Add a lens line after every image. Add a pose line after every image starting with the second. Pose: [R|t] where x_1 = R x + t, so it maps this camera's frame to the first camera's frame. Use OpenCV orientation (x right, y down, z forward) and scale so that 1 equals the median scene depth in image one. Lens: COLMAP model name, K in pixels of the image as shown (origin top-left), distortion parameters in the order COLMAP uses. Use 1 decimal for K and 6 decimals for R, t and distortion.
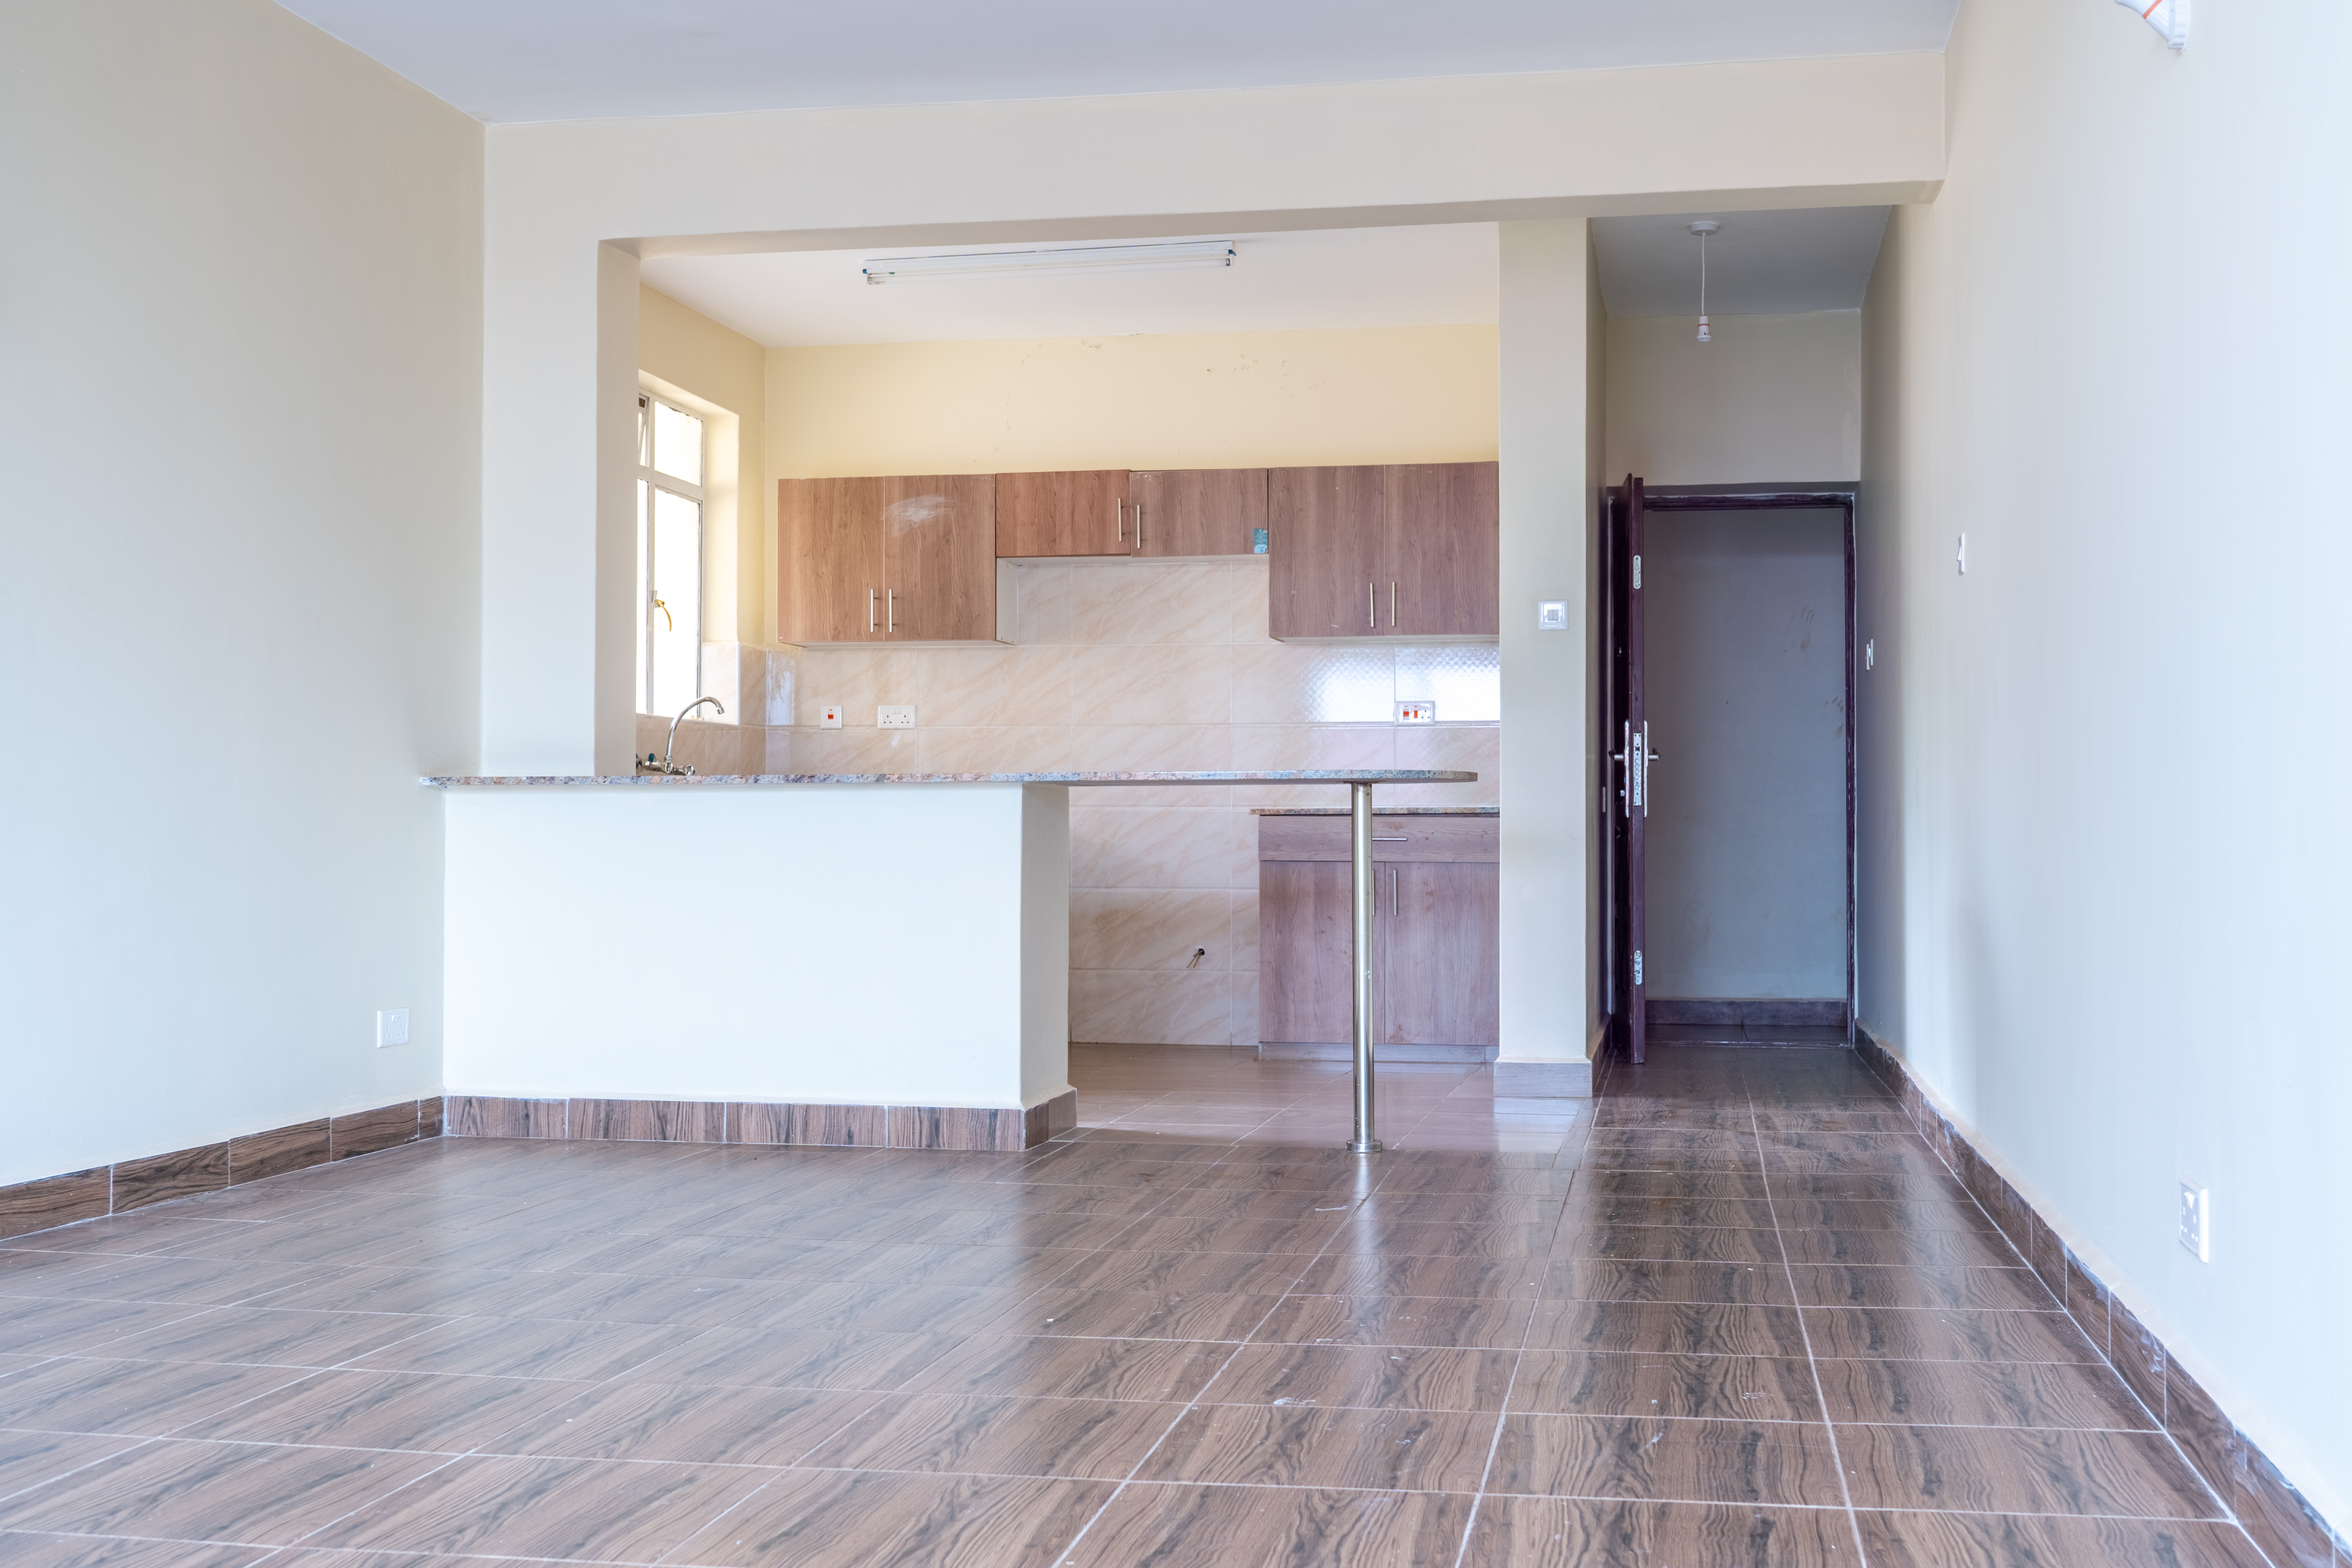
lens RADIAL K [[2598.9, 0, 1241.4], [0, 2598.9, 776.2], [0, 0, 1]] dist [0.022677, 0.000000]
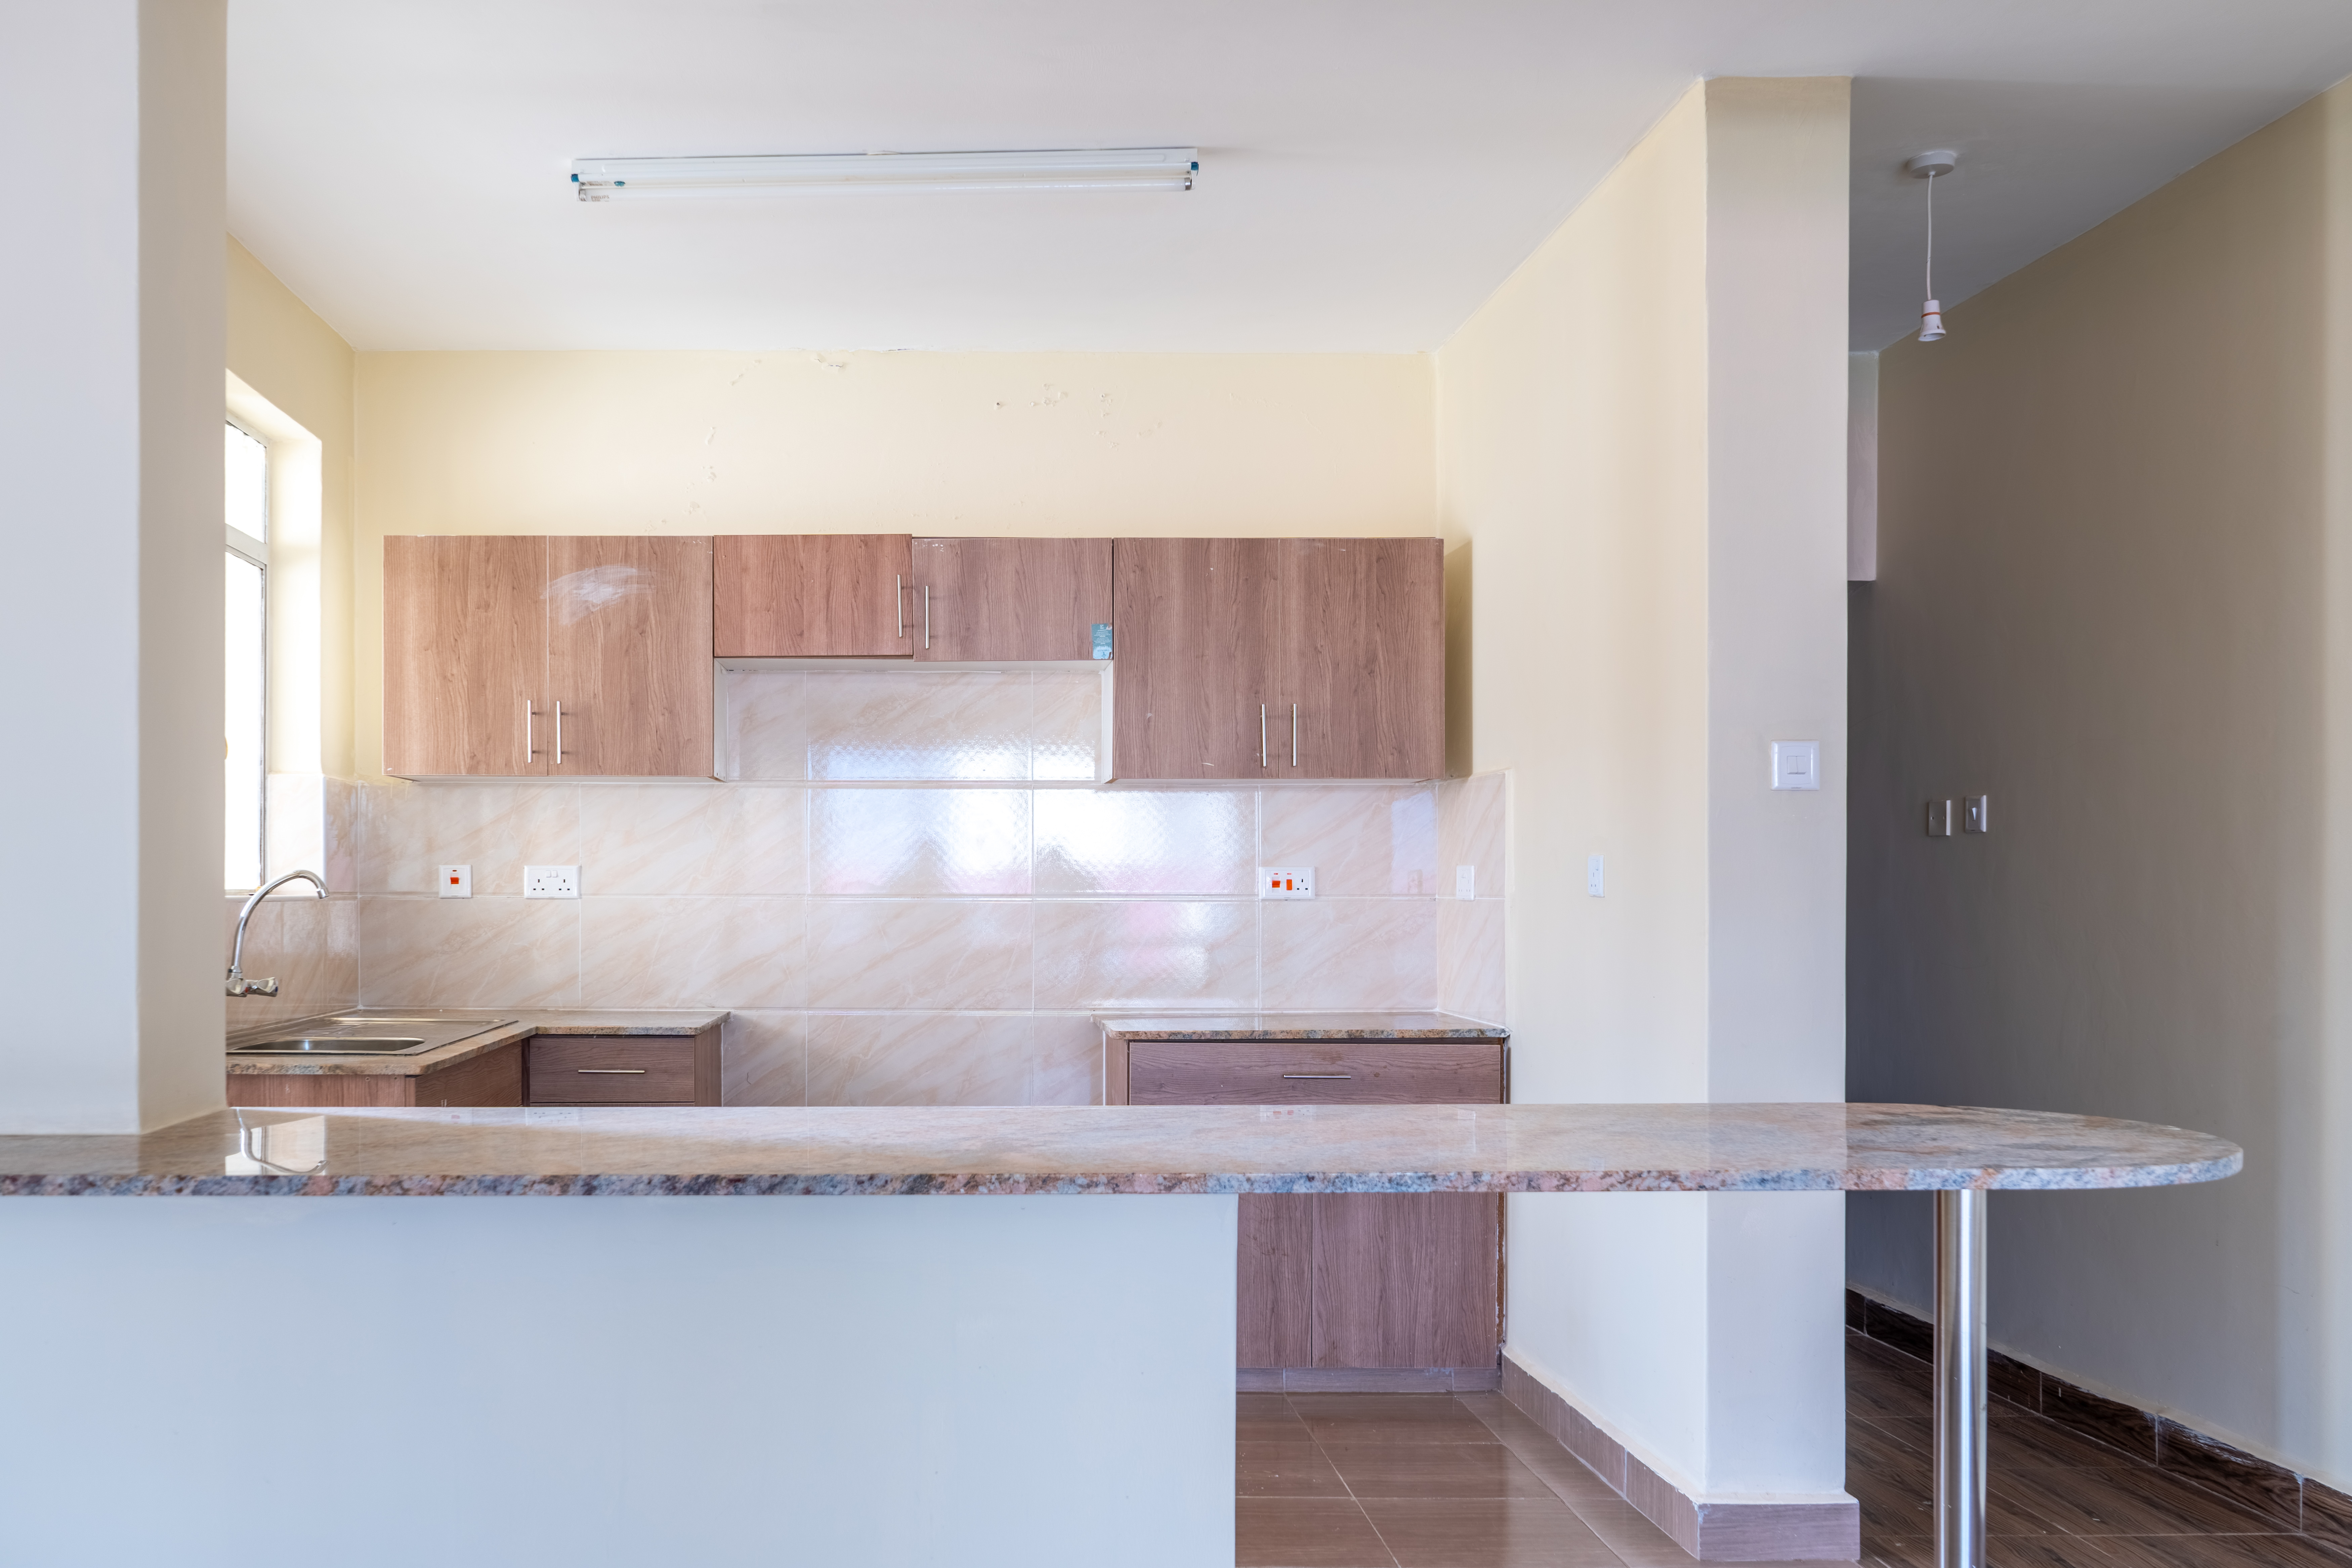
lens RADIAL K [[1971.7, 0, 956.1], [0, 1971.7, 907.8], [0, 0, 1]] dist [-0.002775, 0.010793]
pose [[0.983983, -0.000715, 0.178260, -0.125215], [-0.004763, 0.999529, 0.030300, -0.033842], [-0.178198, -0.030664, 0.983517, 0.472144]]
